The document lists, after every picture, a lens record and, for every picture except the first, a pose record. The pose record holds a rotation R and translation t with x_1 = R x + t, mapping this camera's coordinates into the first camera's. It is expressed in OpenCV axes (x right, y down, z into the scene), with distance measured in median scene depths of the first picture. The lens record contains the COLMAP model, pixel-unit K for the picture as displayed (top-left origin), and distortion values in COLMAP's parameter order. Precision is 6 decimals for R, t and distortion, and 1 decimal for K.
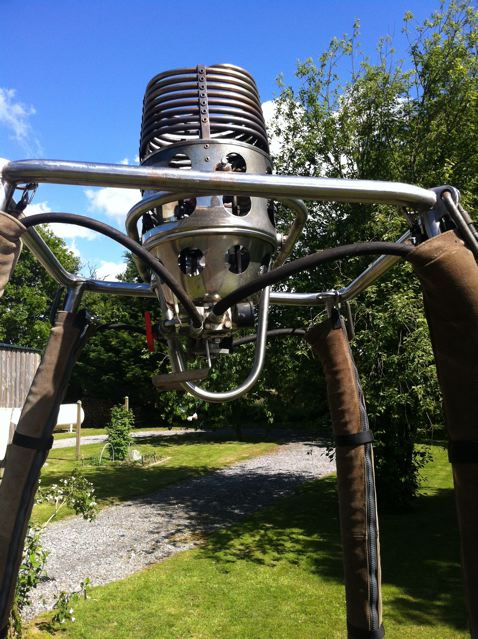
lens RADIAL K [[652.0, 0, 241.0], [0, 652.0, 349.1], [0, 0, 1]] dist [0.036052, 0.001047]
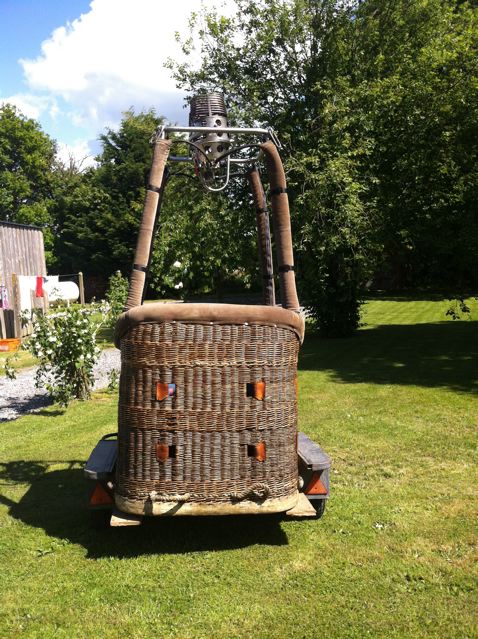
lens RADIAL K [[652.0, 0, 241.0], [0, 652.0, 349.1], [0, 0, 1]] dist [0.036052, 0.001047]
pose [[0.998575, -0.046909, 0.025454, -0.003305], [0.041589, 0.982842, 0.179698, 0.031764], [-0.033446, -0.178384, 0.983392, -0.285385]]
